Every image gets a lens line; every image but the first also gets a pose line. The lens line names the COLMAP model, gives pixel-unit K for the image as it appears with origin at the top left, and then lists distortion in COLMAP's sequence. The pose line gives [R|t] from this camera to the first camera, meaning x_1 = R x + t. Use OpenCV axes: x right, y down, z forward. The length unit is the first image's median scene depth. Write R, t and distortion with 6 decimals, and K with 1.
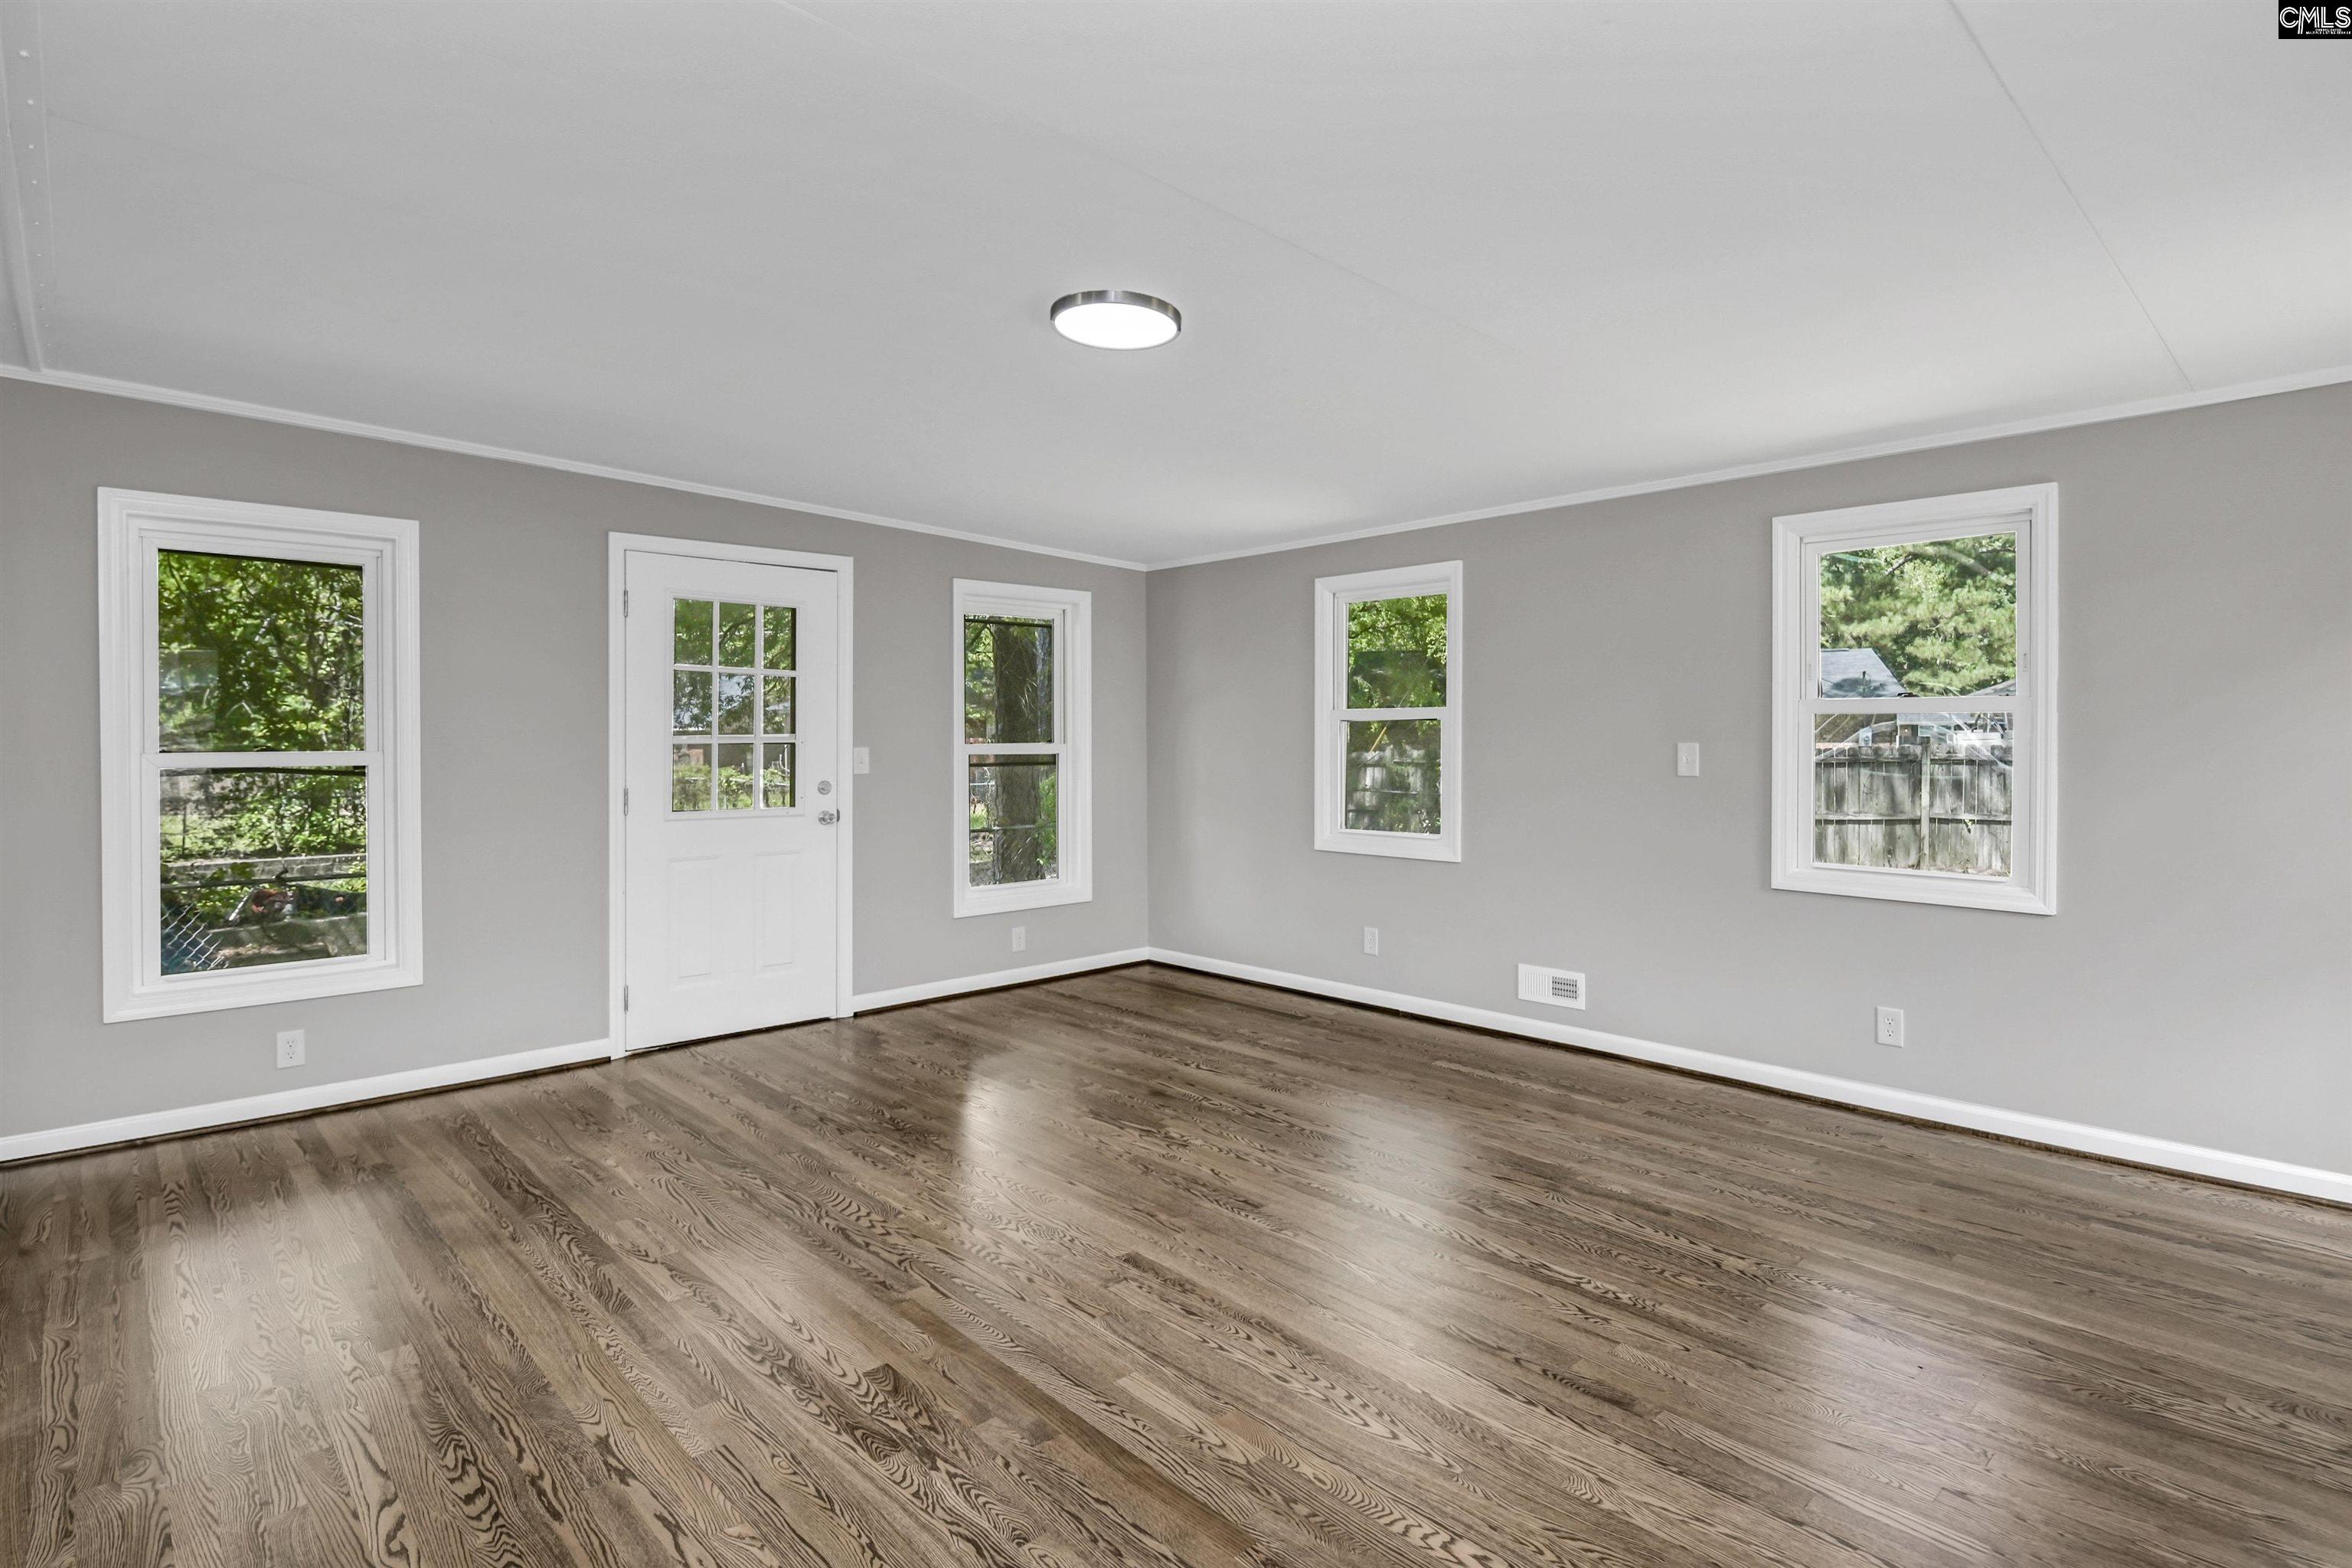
lens RADIAL K [[1172.1, 0, 1224.9], [0, 1172.1, 742.2], [0, 0, 1]] dist [0.002043, -0.005747]
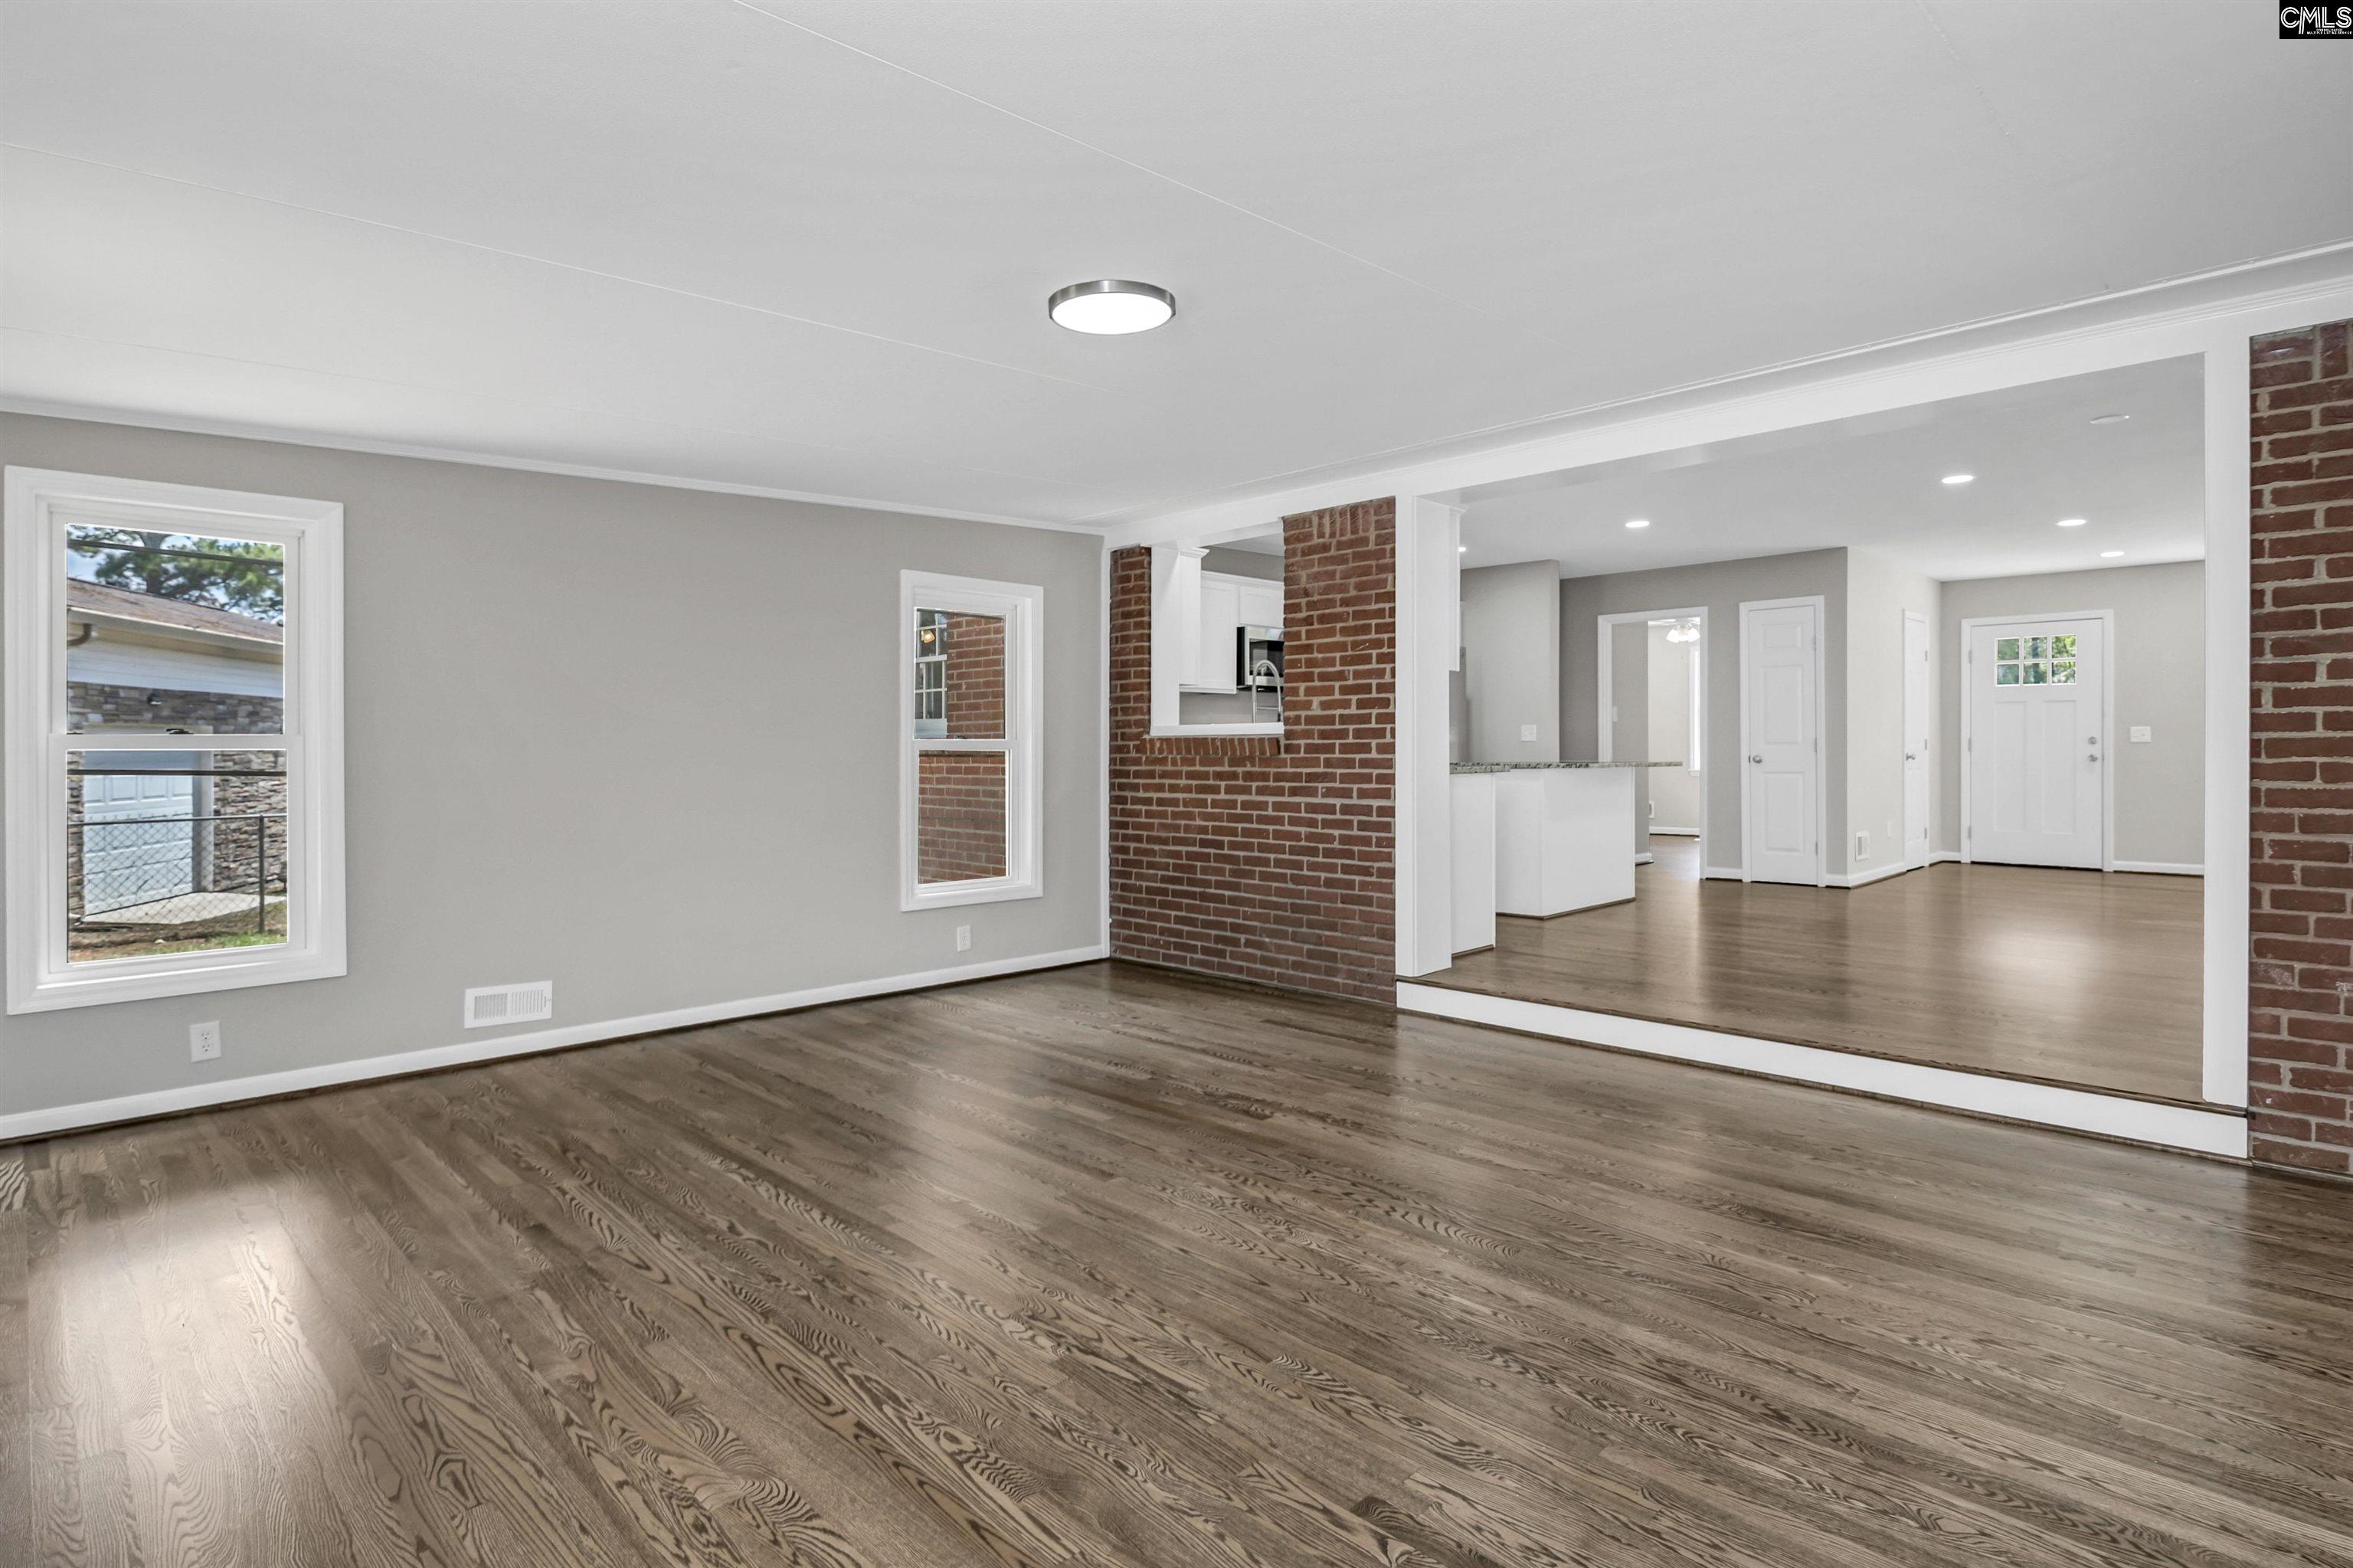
lens RADIAL K [[1192.2, 0, 1190.2], [0, 1192.2, 755.7], [0, 0, 1]] dist [-0.000526, -0.007359]
pose [[-0.999925, 0.010774, -0.005739, -0.128246], [0.010716, 0.999894, 0.009884, 0.020841], [0.005845, 0.009822, -0.999935, 1.743440]]
